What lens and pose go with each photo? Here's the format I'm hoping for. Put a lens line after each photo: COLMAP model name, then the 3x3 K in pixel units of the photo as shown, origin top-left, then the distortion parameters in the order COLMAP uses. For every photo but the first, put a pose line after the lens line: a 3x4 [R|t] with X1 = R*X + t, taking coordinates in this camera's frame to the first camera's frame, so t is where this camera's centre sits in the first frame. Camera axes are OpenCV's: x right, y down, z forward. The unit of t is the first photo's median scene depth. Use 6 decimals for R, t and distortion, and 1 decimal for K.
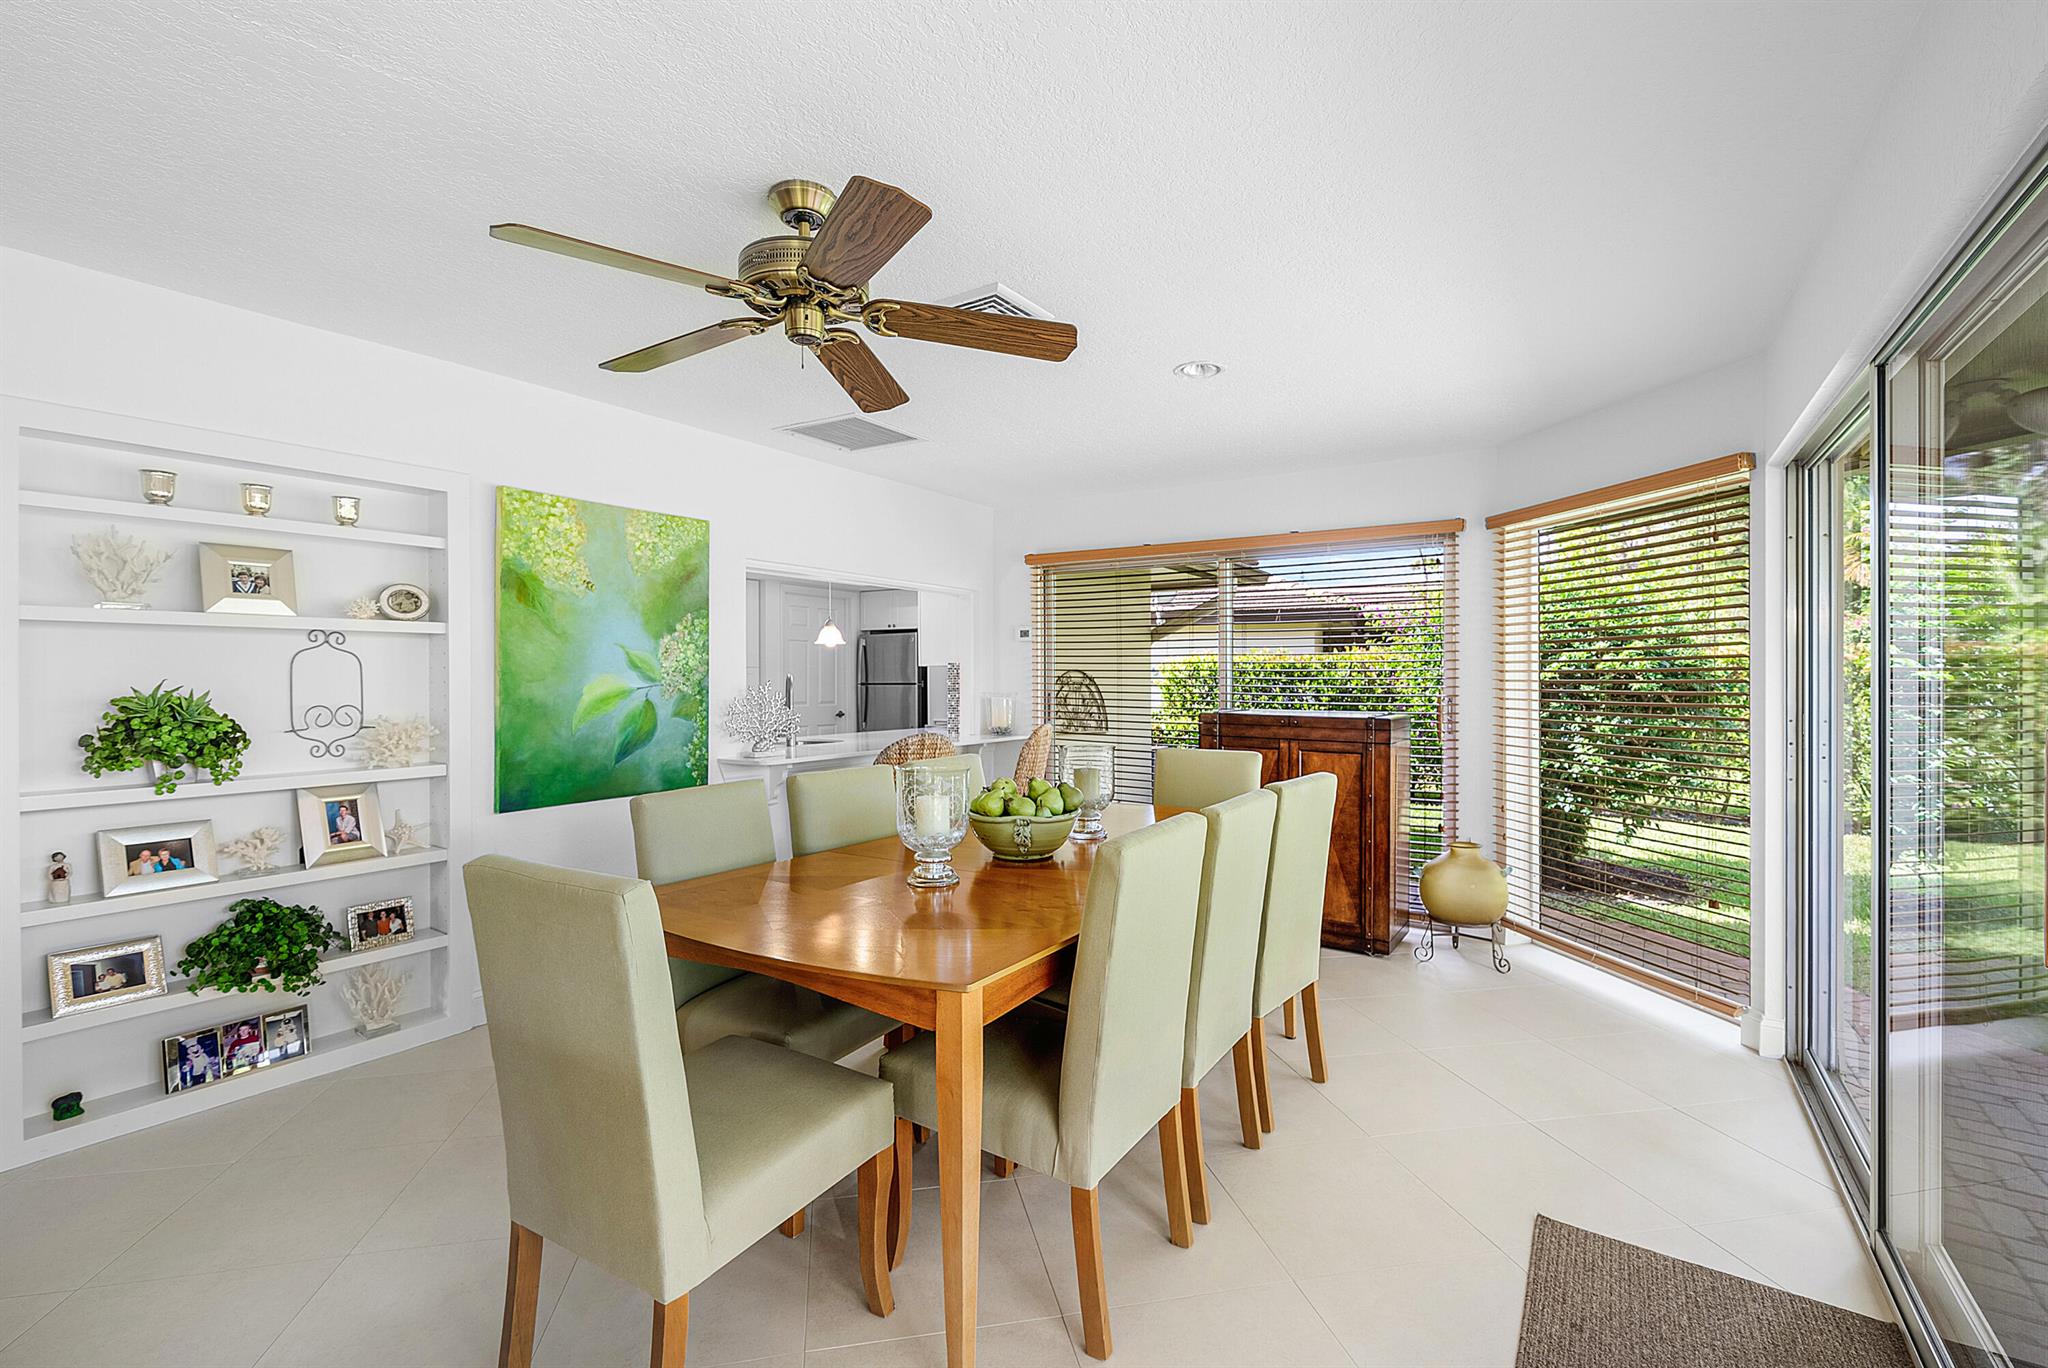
lens RADIAL K [[907.7, 0, 1018.1], [0, 907.7, 680.5], [0, 0, 1]] dist [-0.001420, 0.001133]
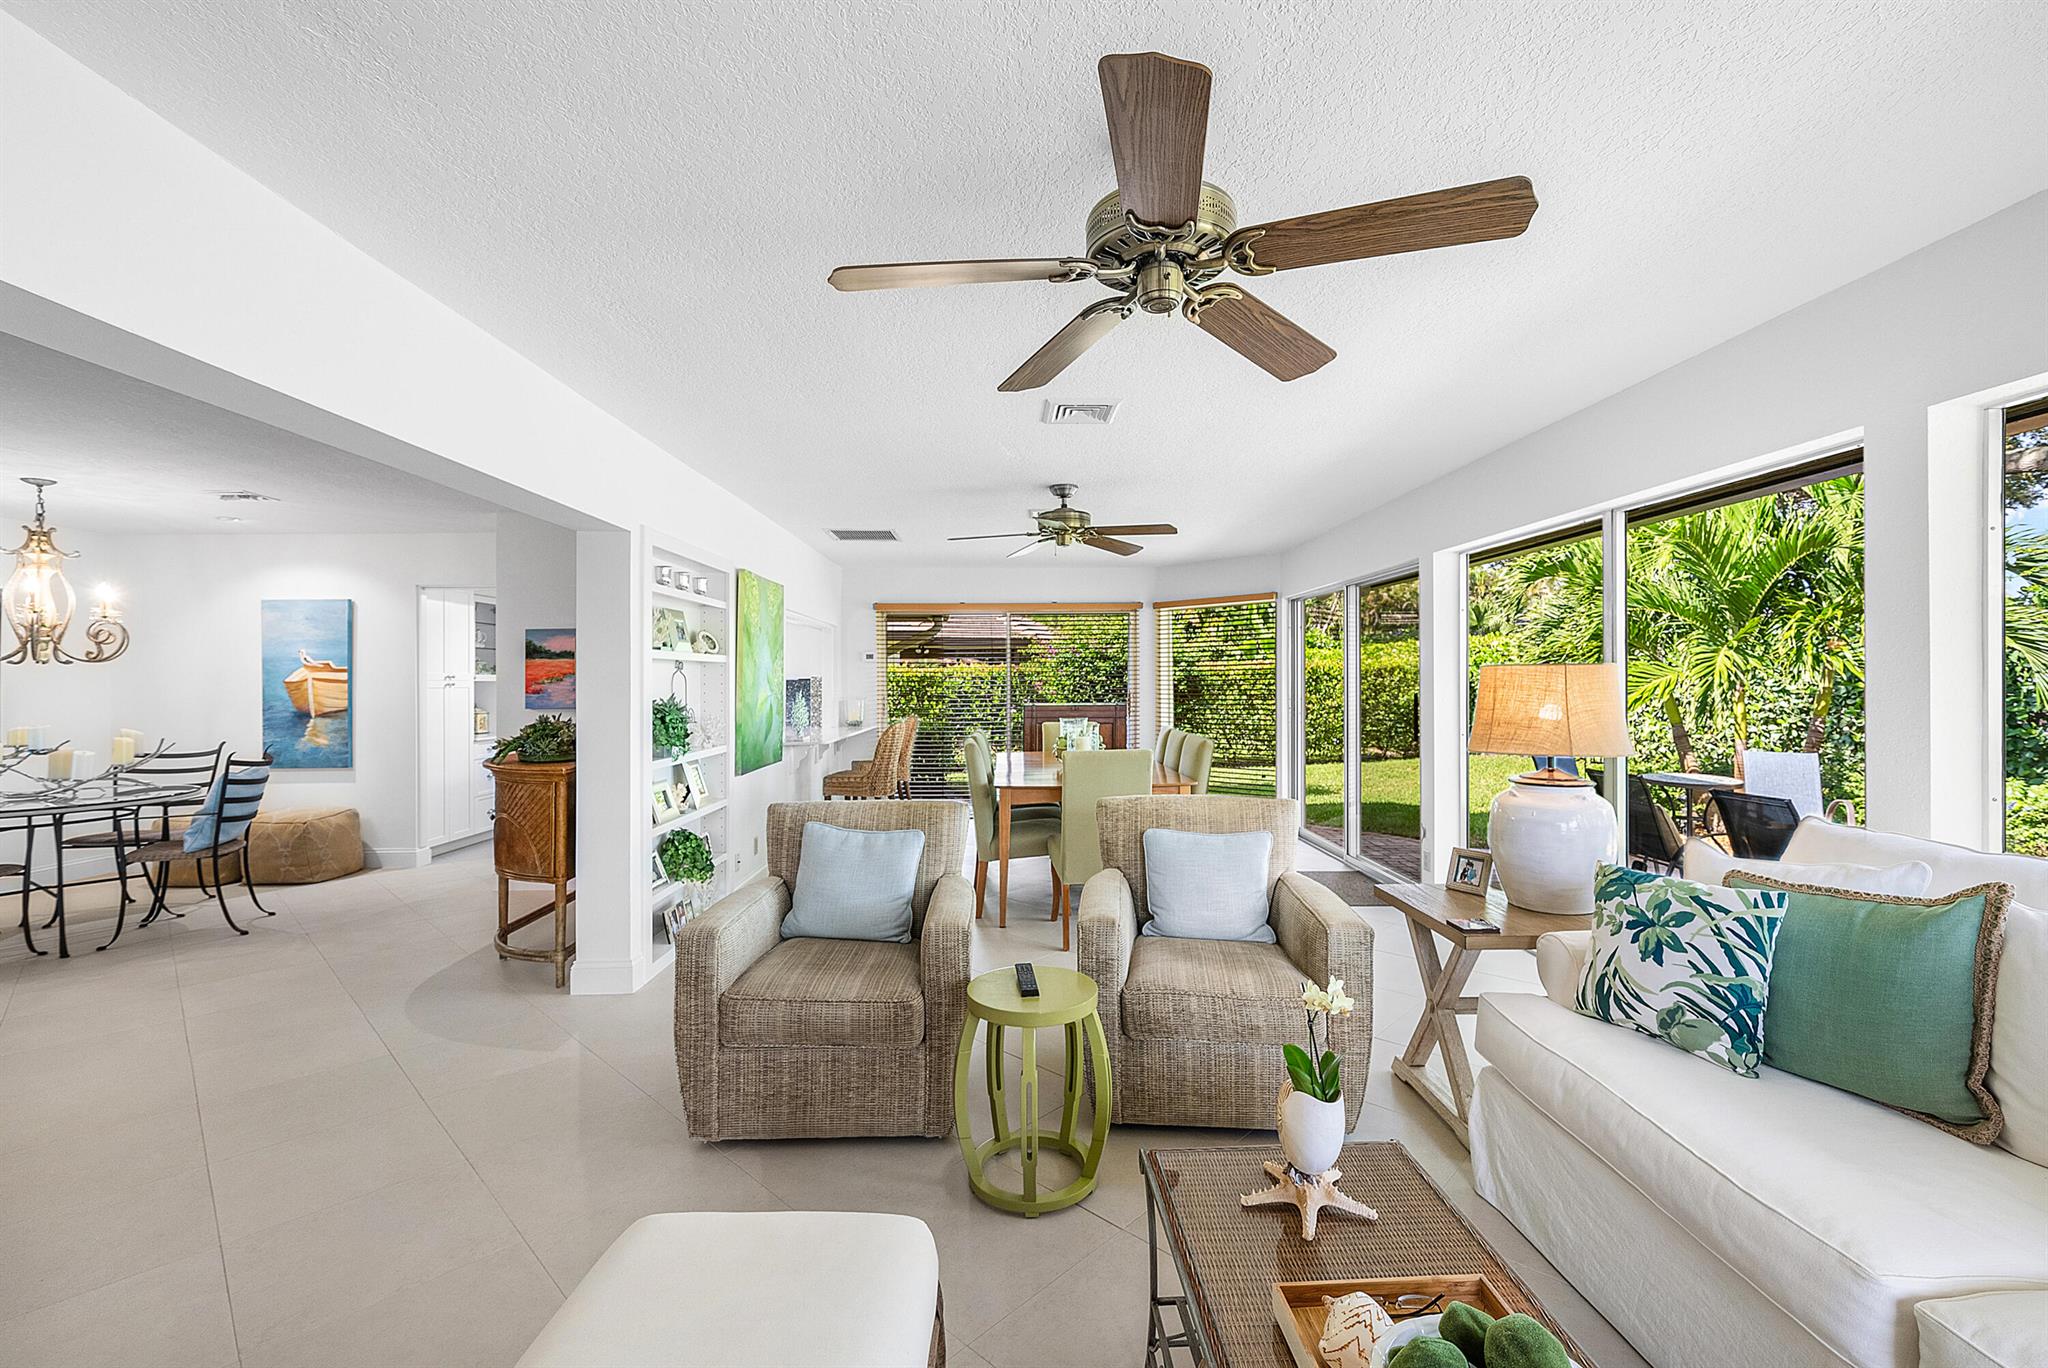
lens RADIAL K [[847.5, 0, 1025.5], [0, 847.5, 682.0], [0, 0, 1]] dist [0.001040, -0.001789]
pose [[0.819593, -0.009002, 0.572876, -0.946928], [0.012465, 0.999920, -0.002121, -0.008280], [-0.572811, 0.008879, 0.819639, -0.446191]]
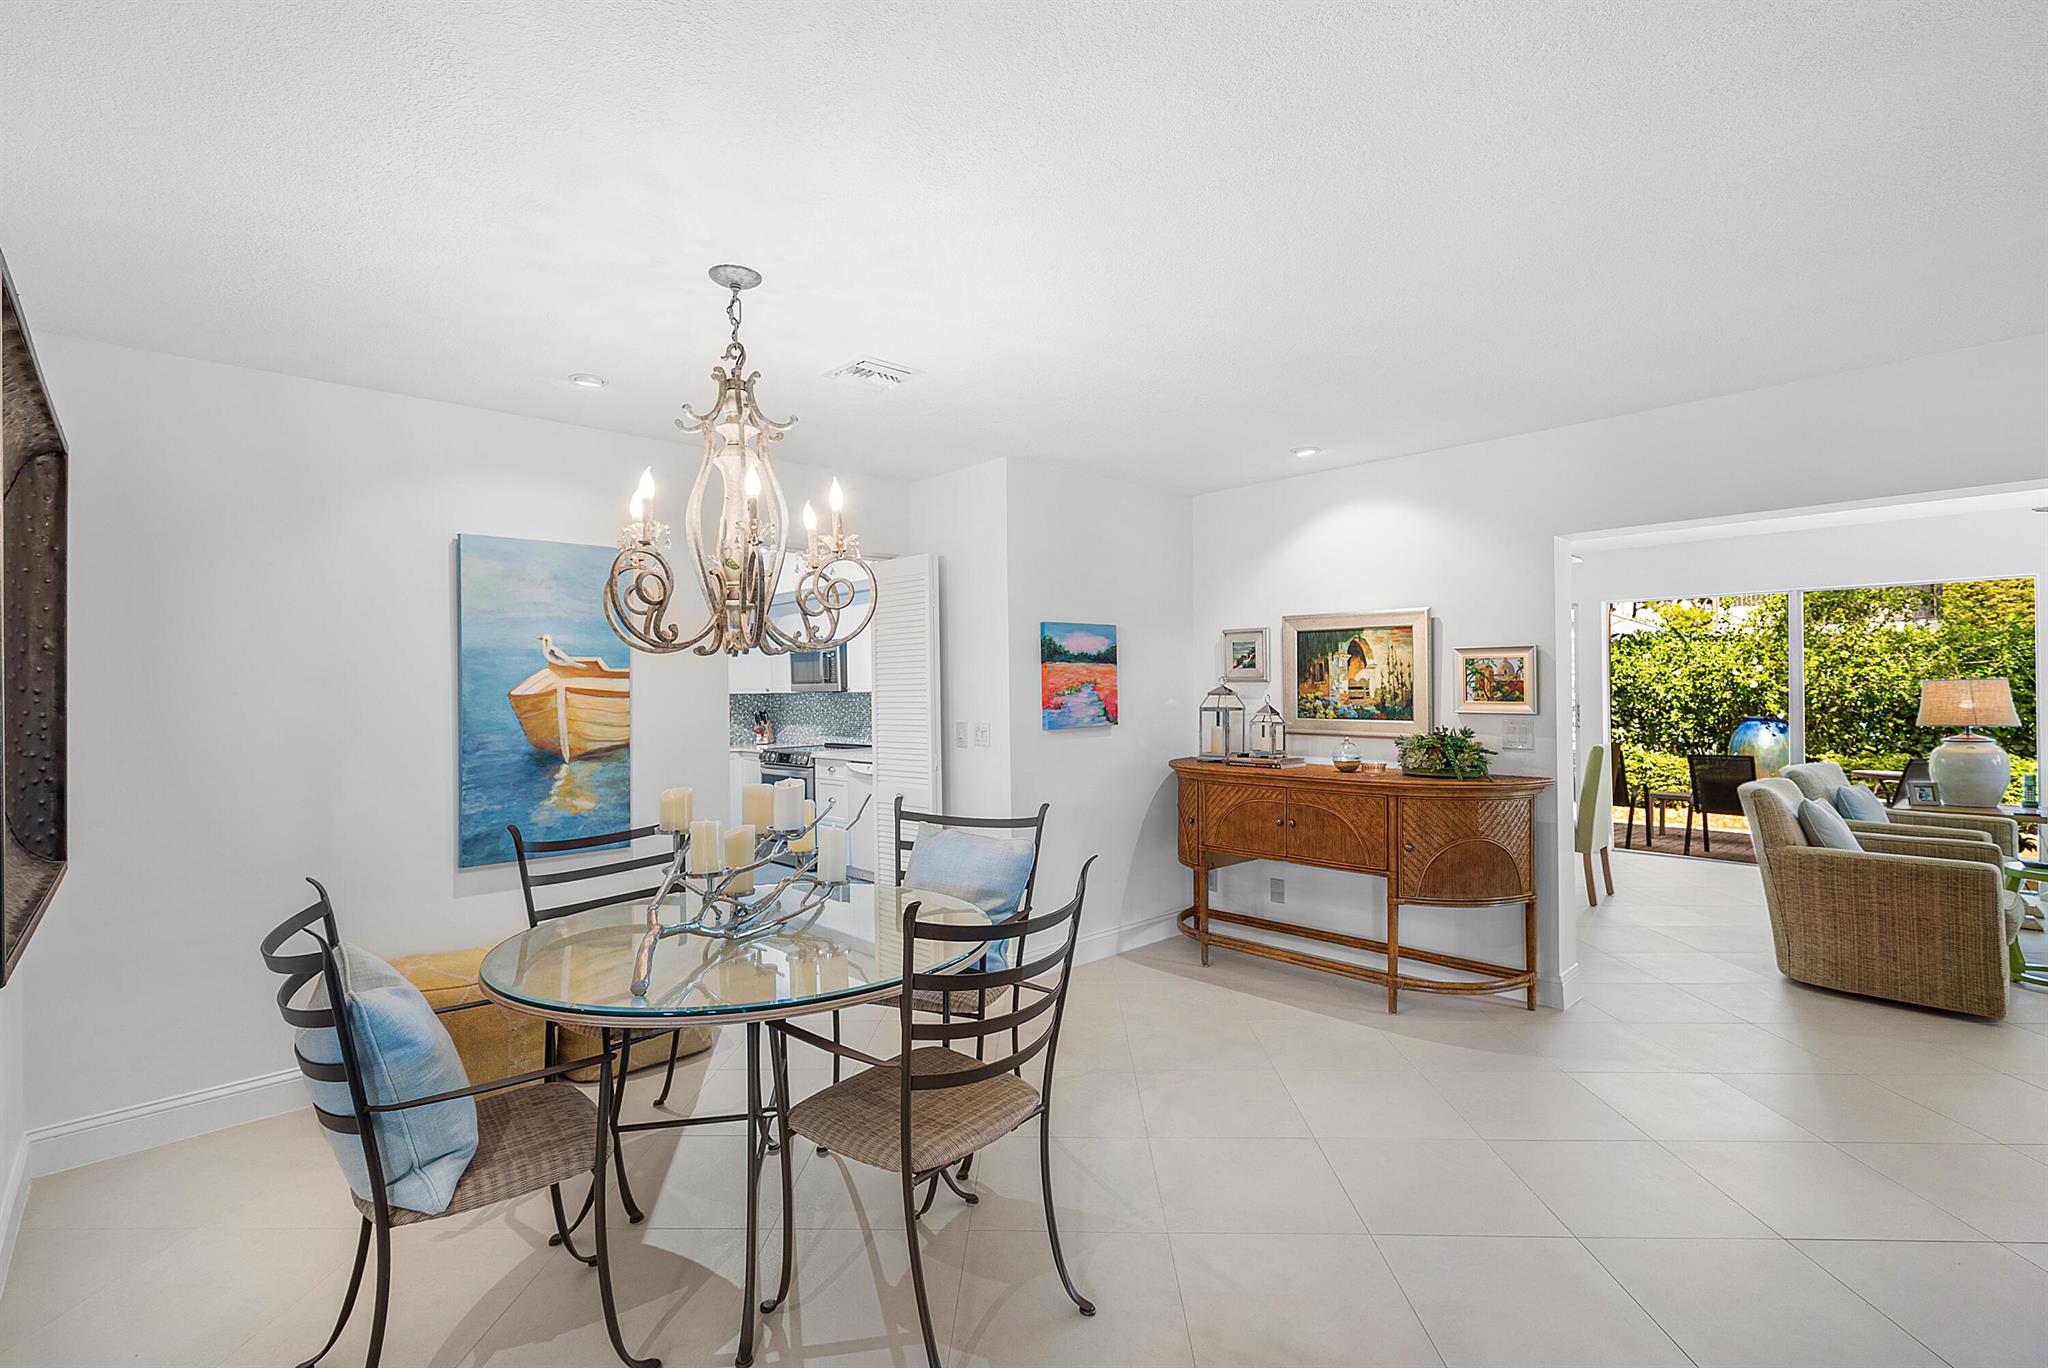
lens RADIAL K [[958.3, 0, 1021.9], [0, 958.3, 687.6], [0, 0, 1]] dist [-0.003013, 0.000194]
pose [[0.229246, -0.001655, 0.973367, -2.014991], [0.017543, 0.999843, -0.002431, -0.026966], [-0.973210, 0.017633, 0.229239, 1.009053]]
